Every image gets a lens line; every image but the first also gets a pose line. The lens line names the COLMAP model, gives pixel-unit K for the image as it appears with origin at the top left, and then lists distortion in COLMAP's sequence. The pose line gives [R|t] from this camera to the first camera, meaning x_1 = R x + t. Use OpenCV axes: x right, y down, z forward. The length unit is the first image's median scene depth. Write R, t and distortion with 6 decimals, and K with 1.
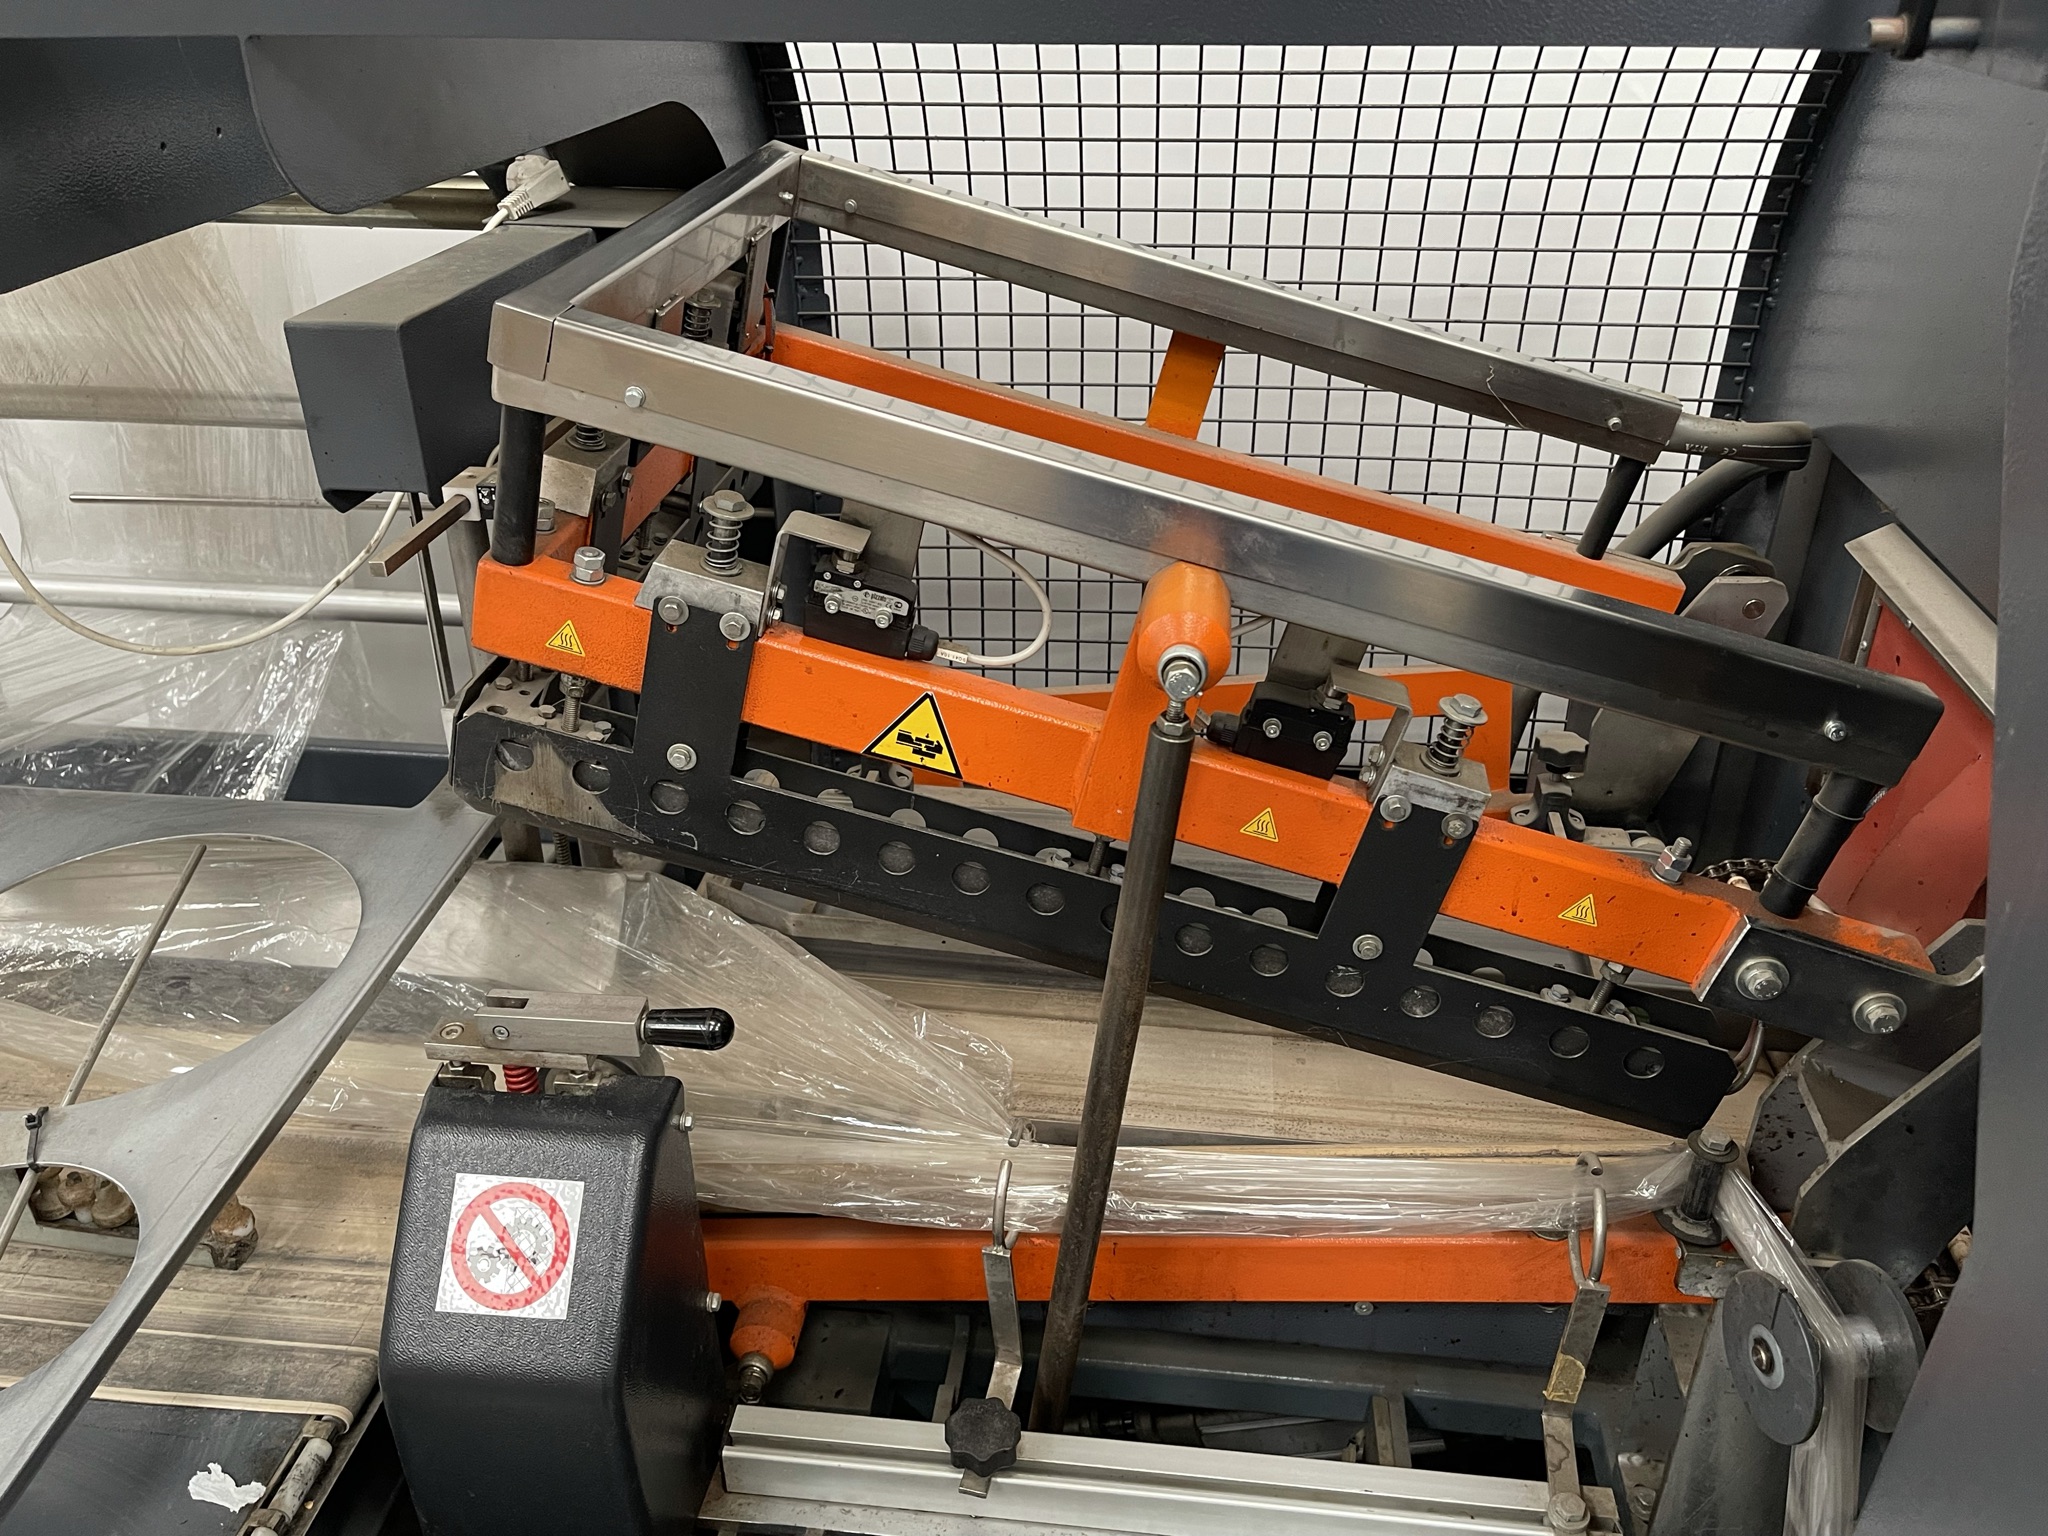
lens RADIAL K [[1584.1, 0, 1024.0], [0, 1584.1, 768.0], [0, 0, 1]] dist [0.058549, -0.077062]
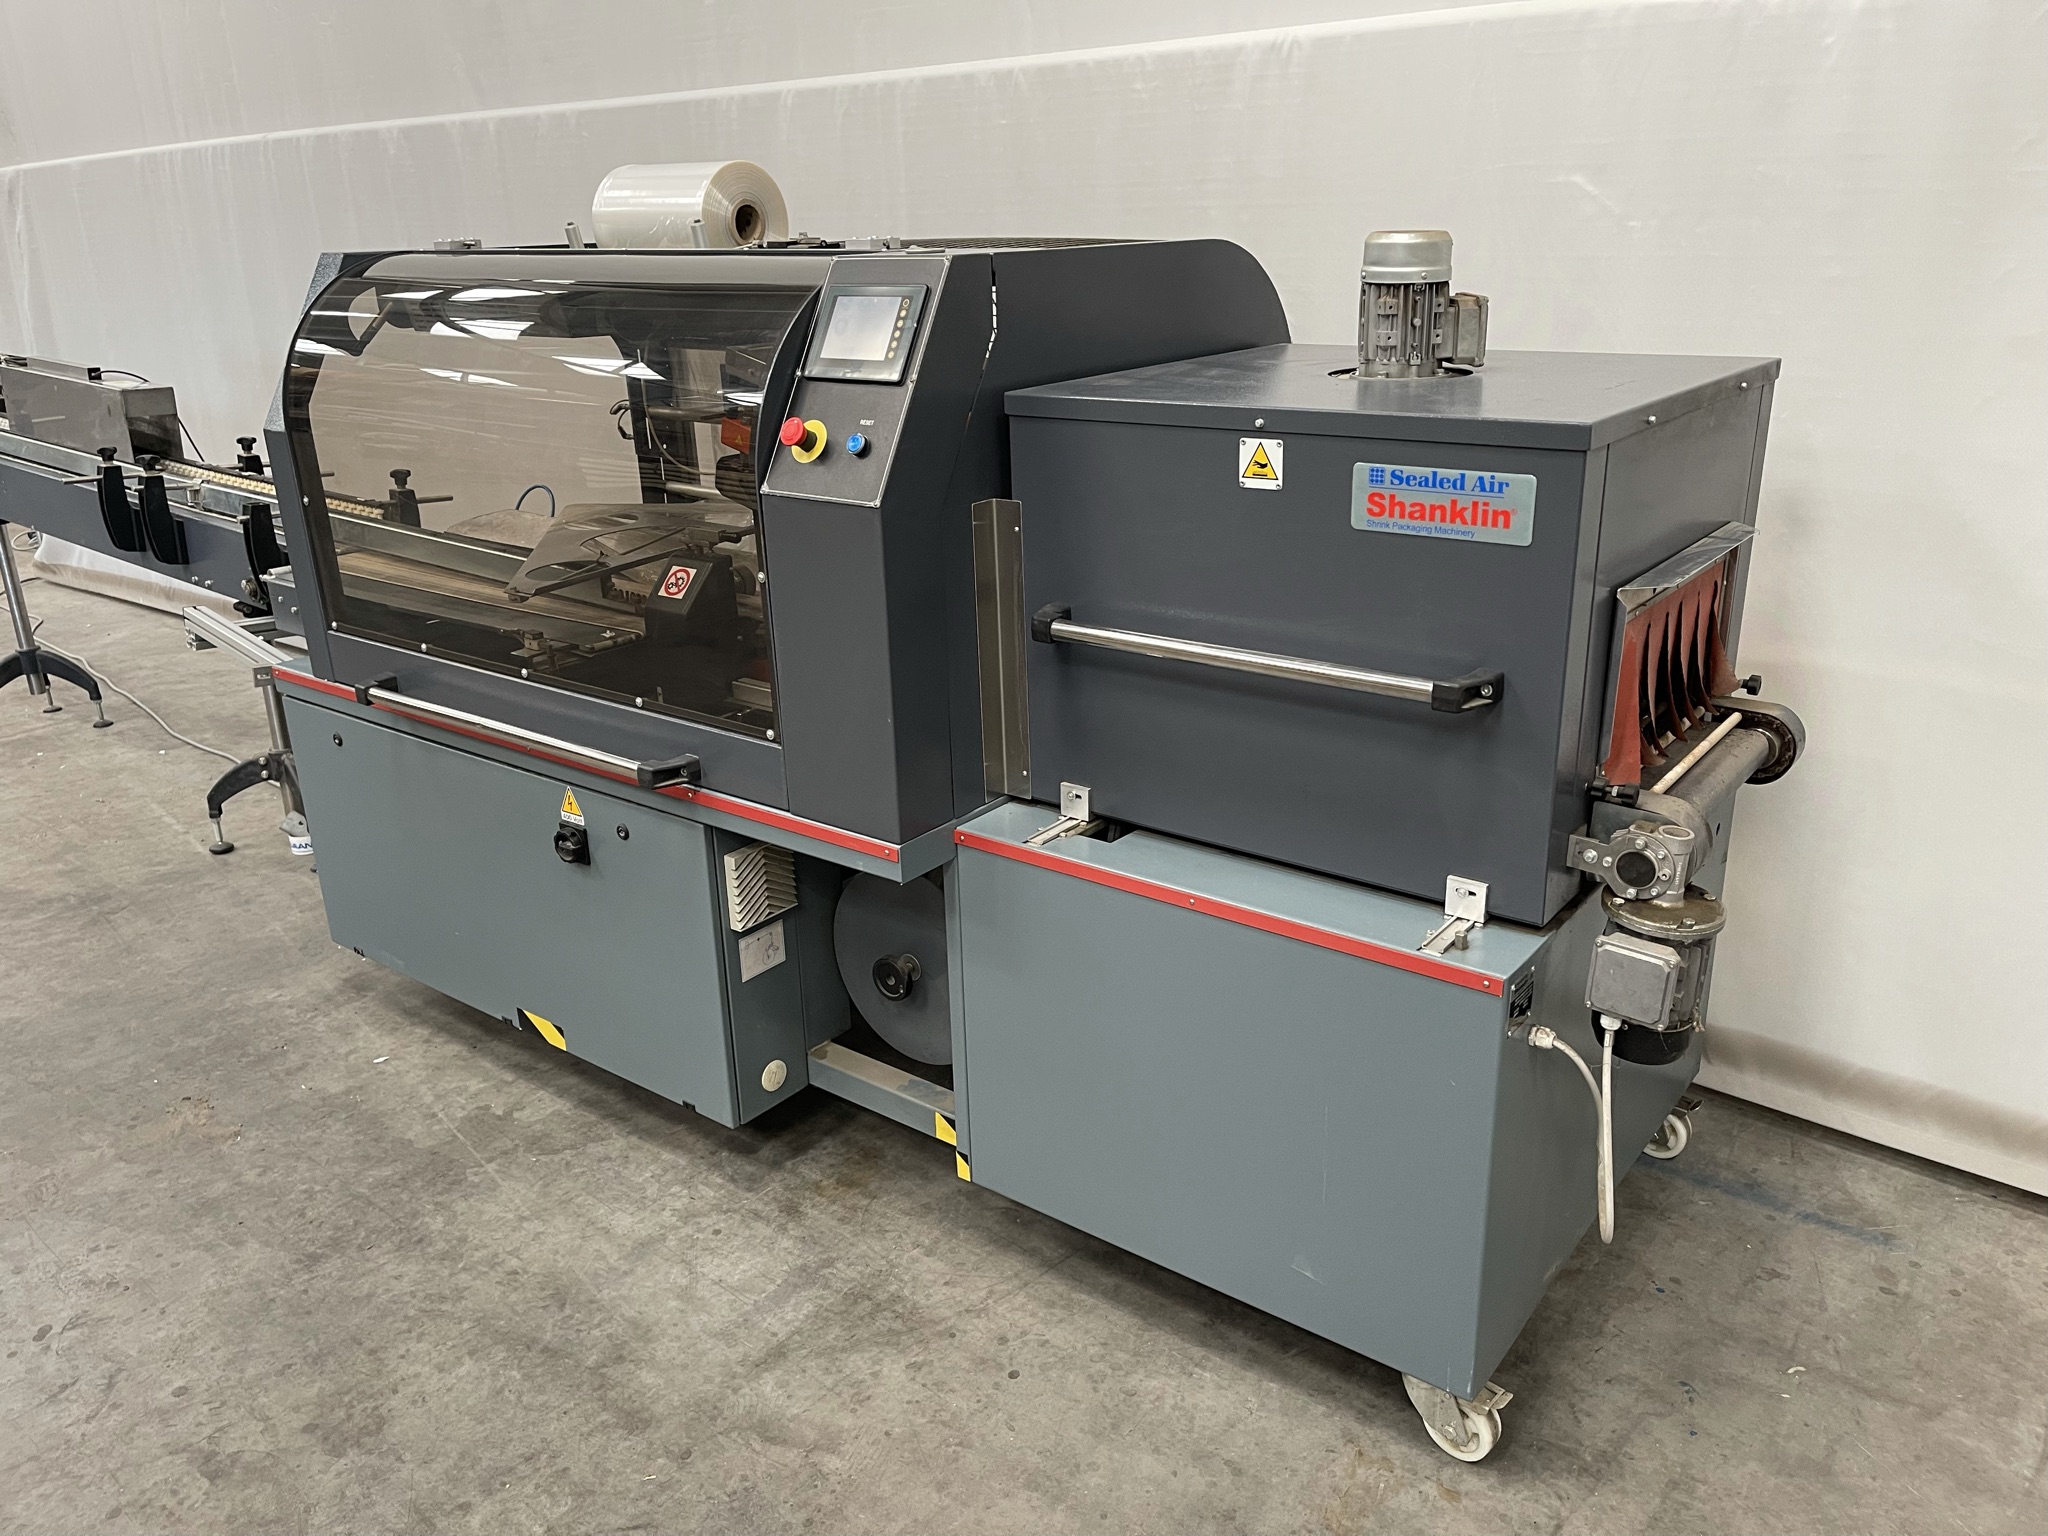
lens RADIAL K [[1540.1, 0, 1032.1], [0, 1540.1, 782.4], [0, 0, 1]] dist [0.053645, -0.060519]
pose [[0.863635, 0.160291, -0.477956, 2.133108], [-0.227971, 0.969801, -0.086689, 0.841140], [0.449627, 0.183827, 0.874096, -1.670440]]
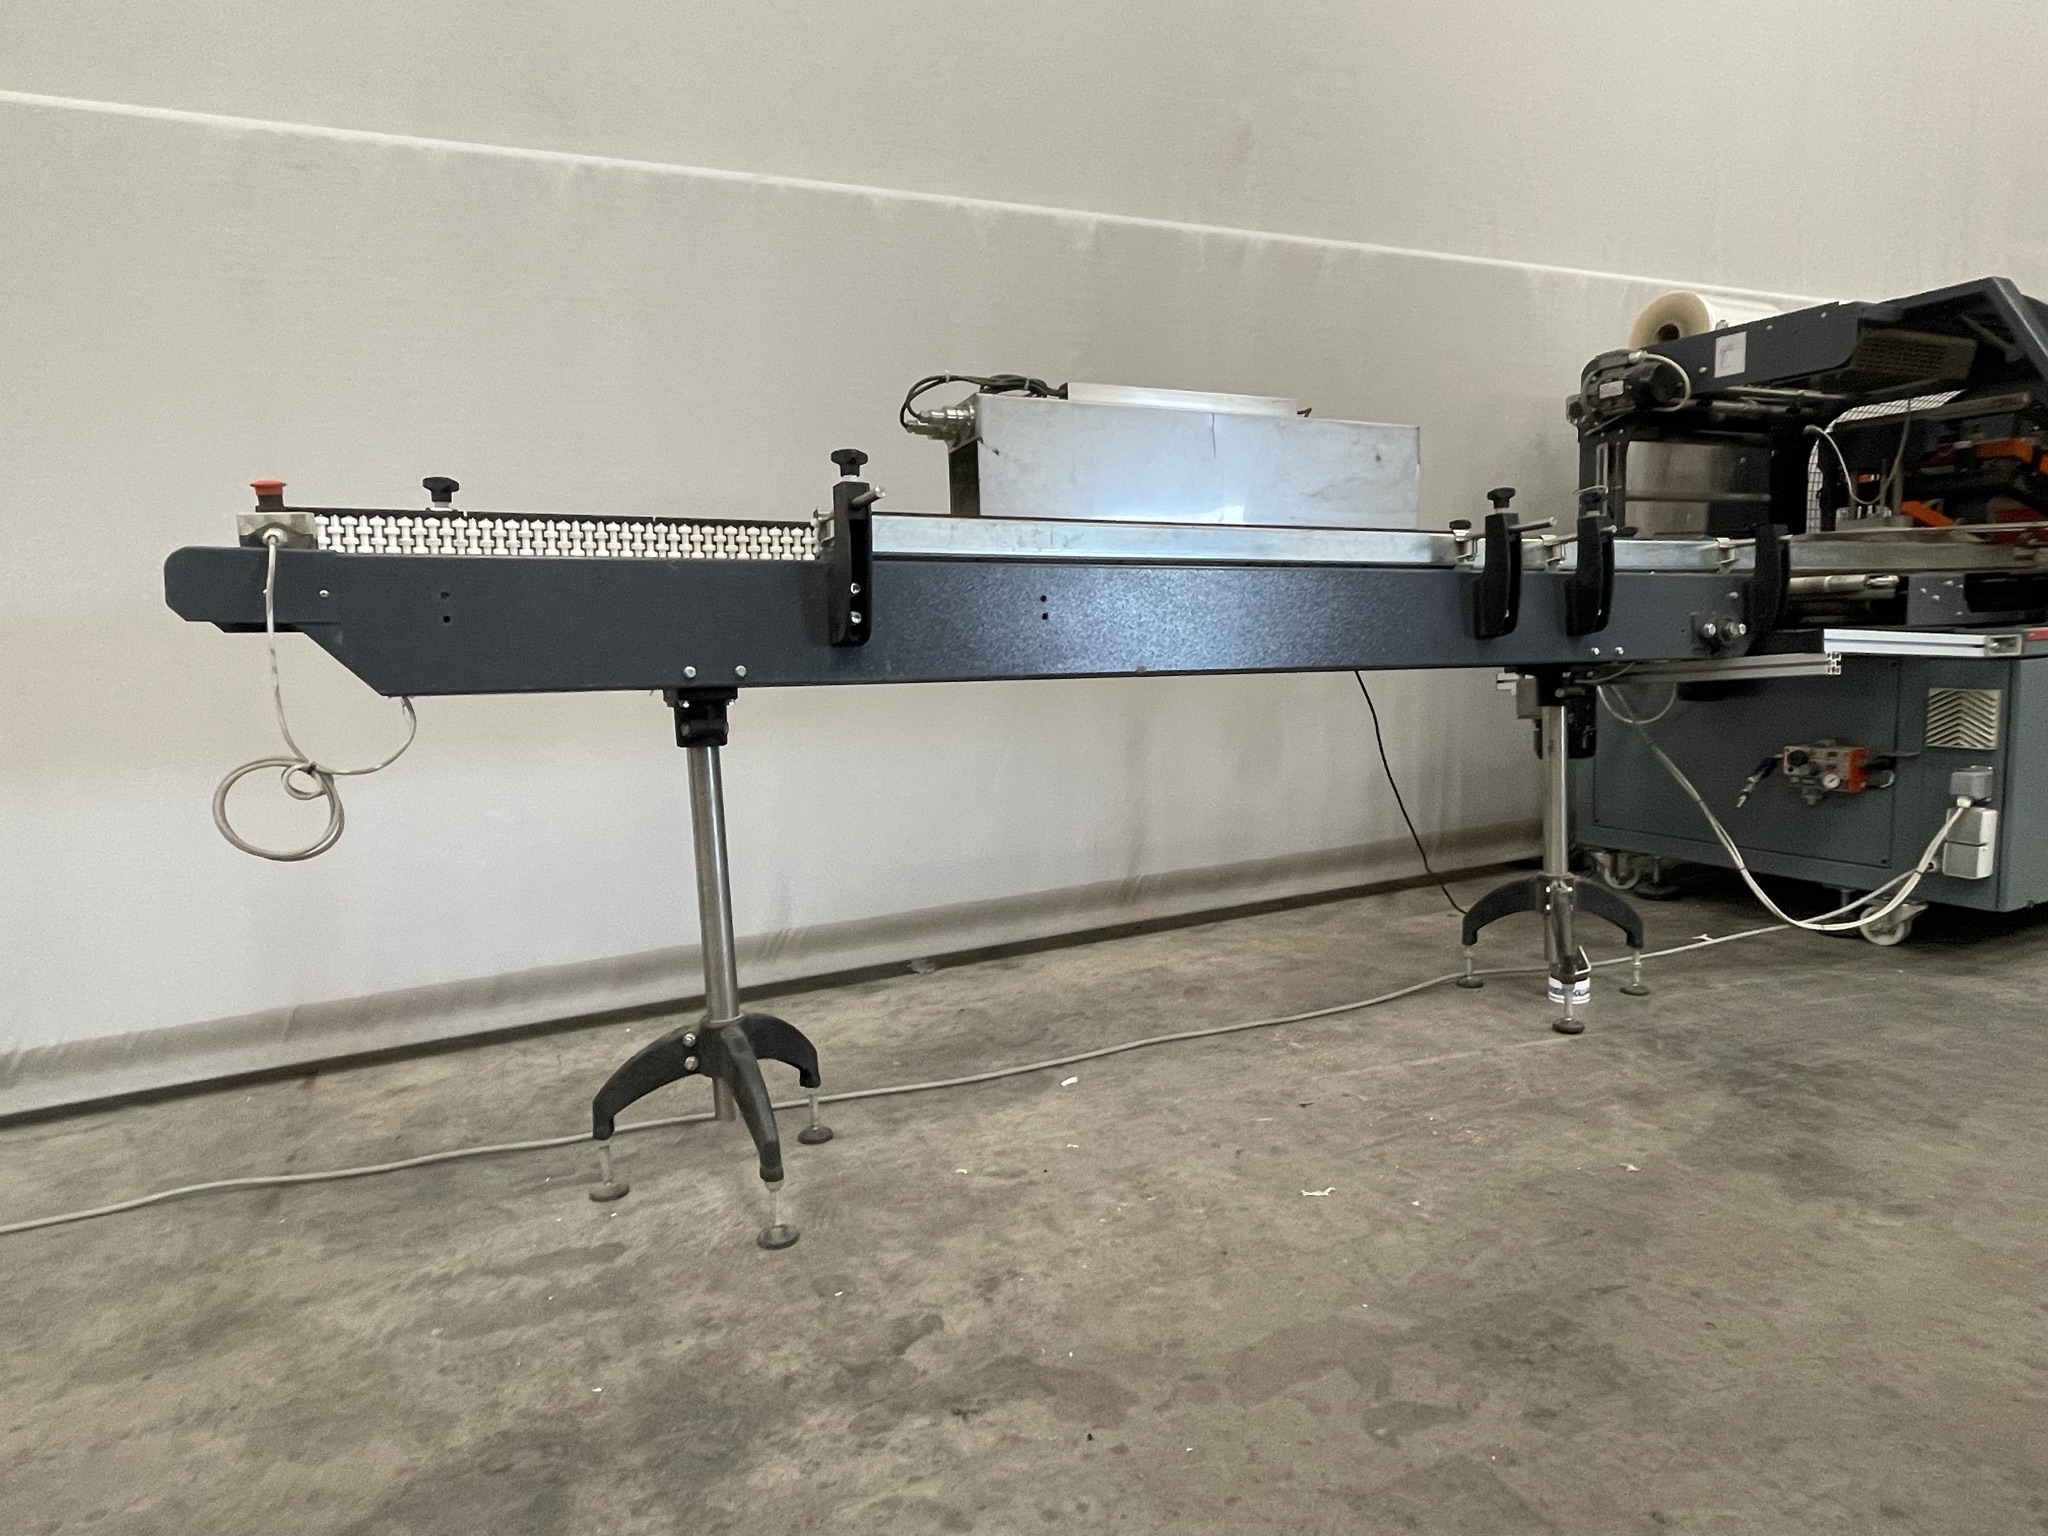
lens RADIAL K [[1215.0, 0, 1025.5], [0, 1215.0, 776.3], [0, 0, 1]] dist [-0.021018, 0.015092]
pose [[0.826220, -0.098052, 0.554749, -5.776960], [0.307168, 0.903886, -0.297720, 1.157462], [-0.472238, 0.416384, 0.776927, -0.183928]]
